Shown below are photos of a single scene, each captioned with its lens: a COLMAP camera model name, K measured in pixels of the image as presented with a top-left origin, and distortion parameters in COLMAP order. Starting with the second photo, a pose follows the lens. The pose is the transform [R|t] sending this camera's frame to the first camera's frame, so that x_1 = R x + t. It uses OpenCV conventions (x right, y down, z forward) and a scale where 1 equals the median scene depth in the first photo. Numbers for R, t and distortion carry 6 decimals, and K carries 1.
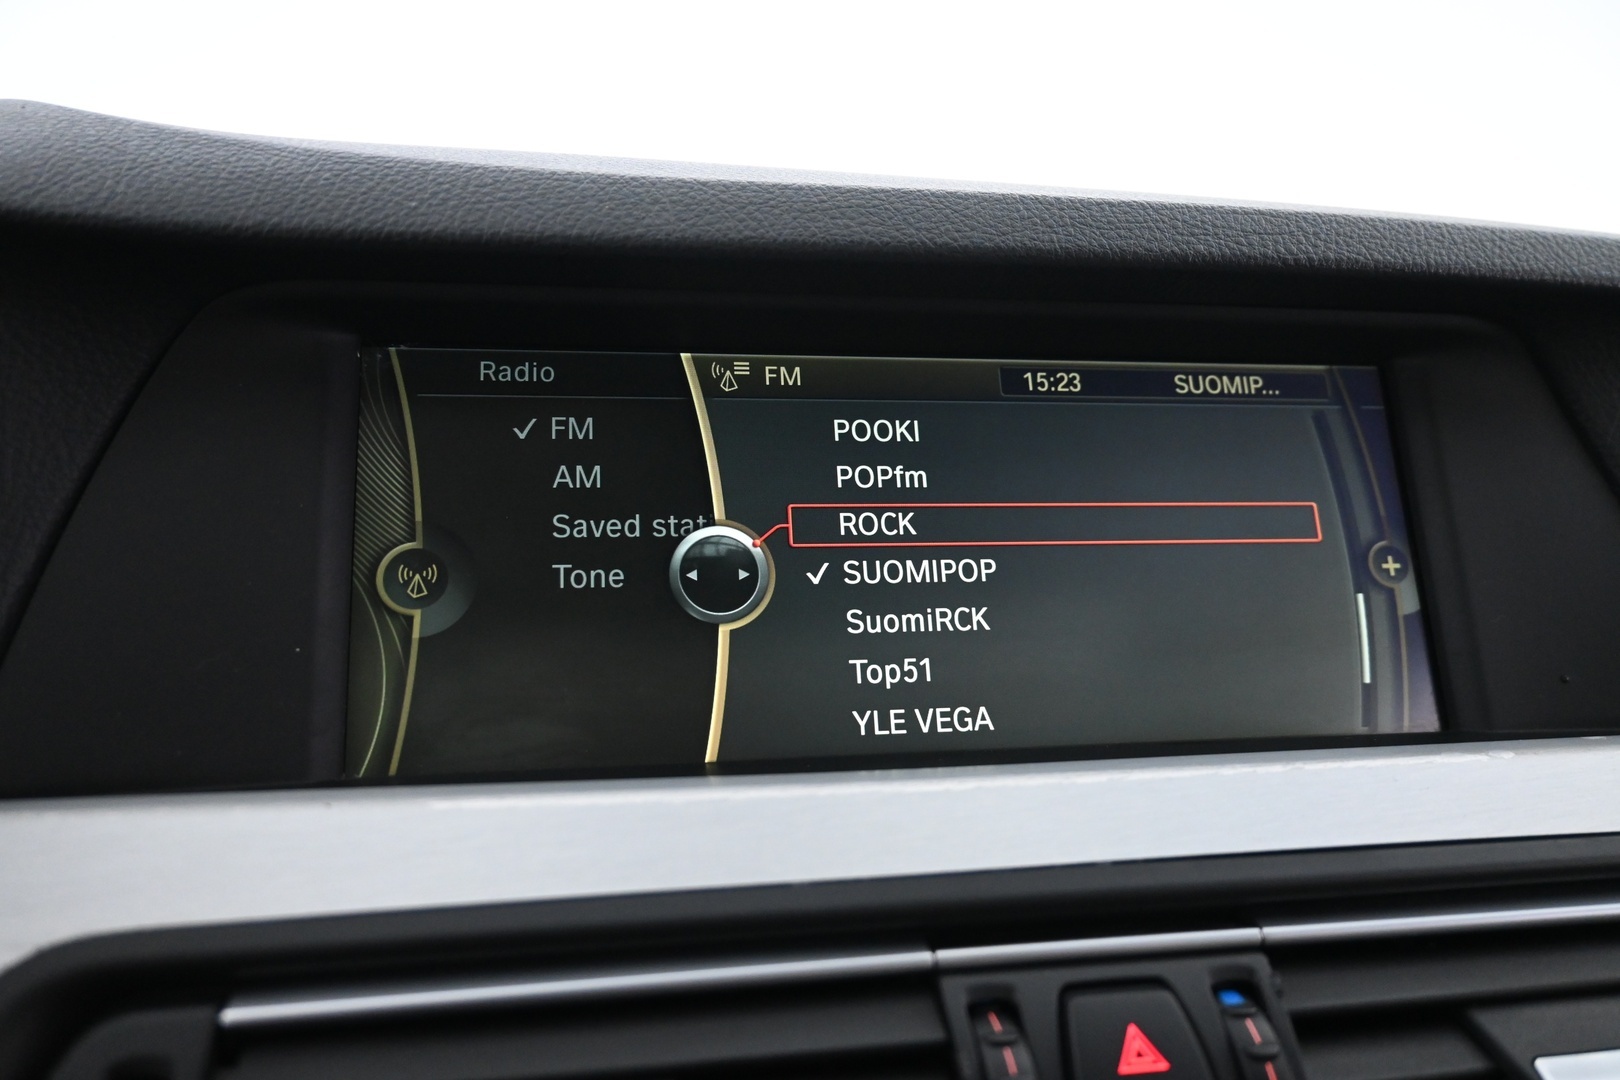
lens RADIAL K [[1178.0, 0, 807.6], [0, 1178.0, 540.3], [0, 0, 1]] dist [-0.004048, -0.000424]
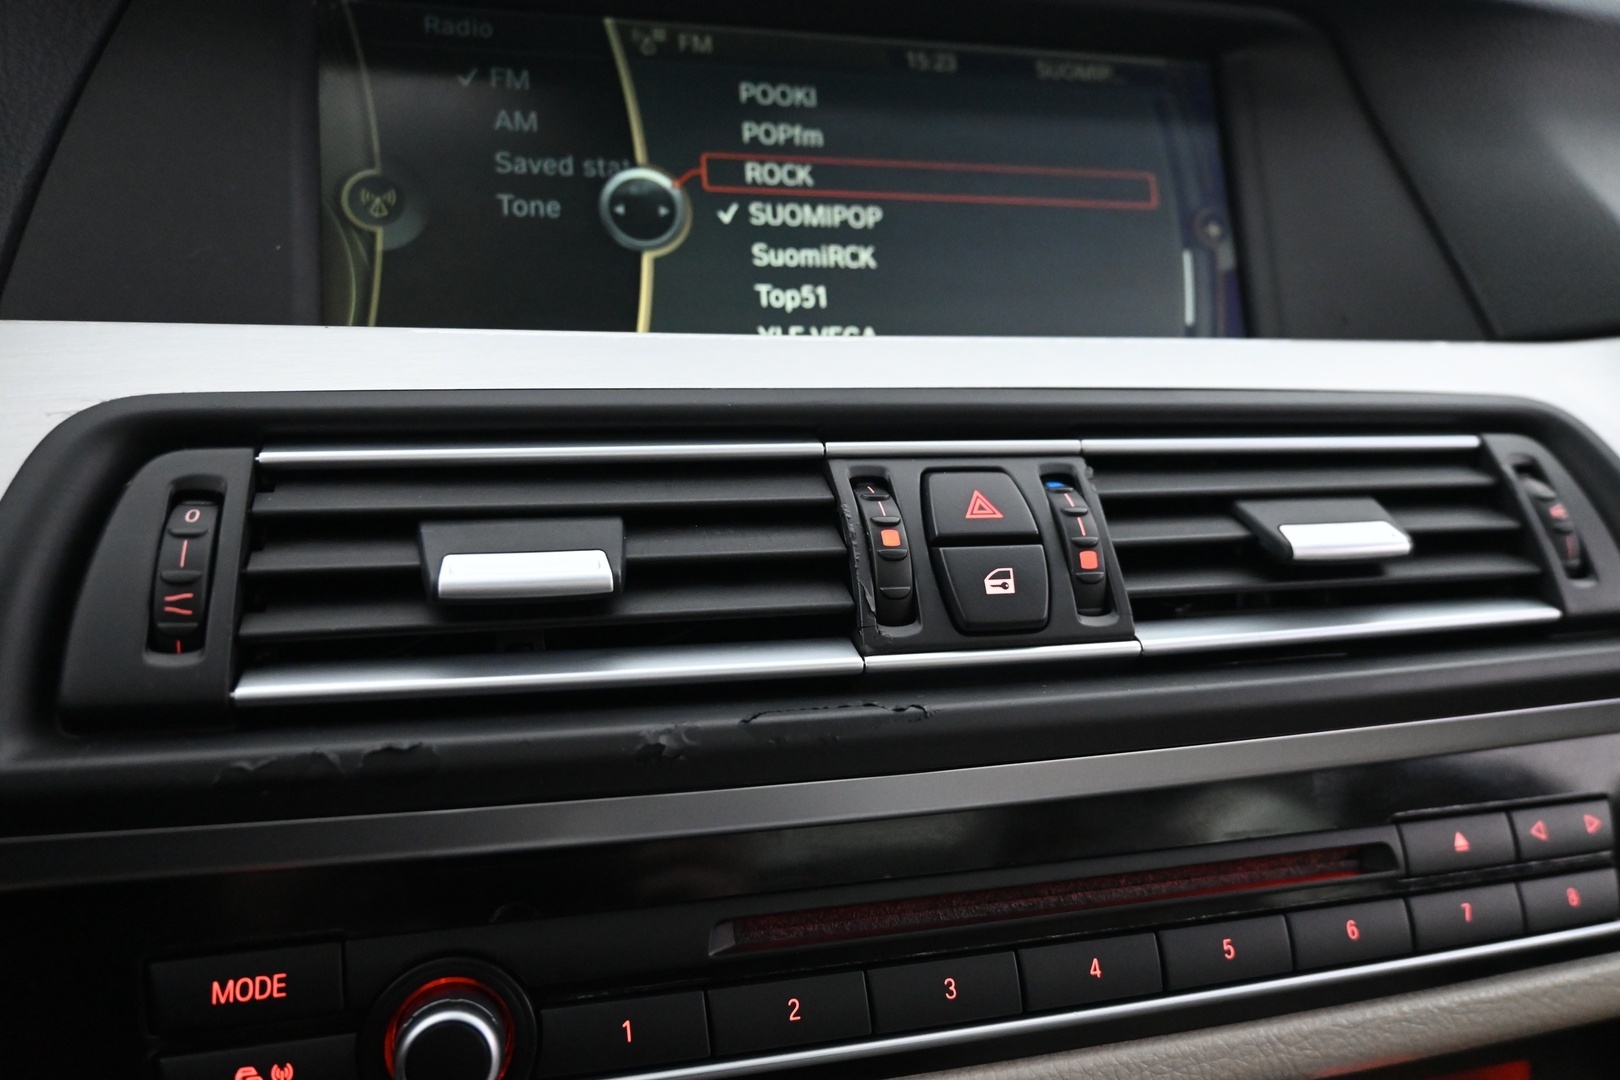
lens RADIAL K [[1178.0, 0, 807.8], [0, 1178.0, 539.3], [0, 0, 1]] dist [-0.004048, -0.000424]
pose [[0.996819, -0.010926, 0.078951, -0.008239], [0.002955, 0.994945, 0.100379, 0.235126], [-0.079649, -0.099827, 0.991812, -0.192124]]
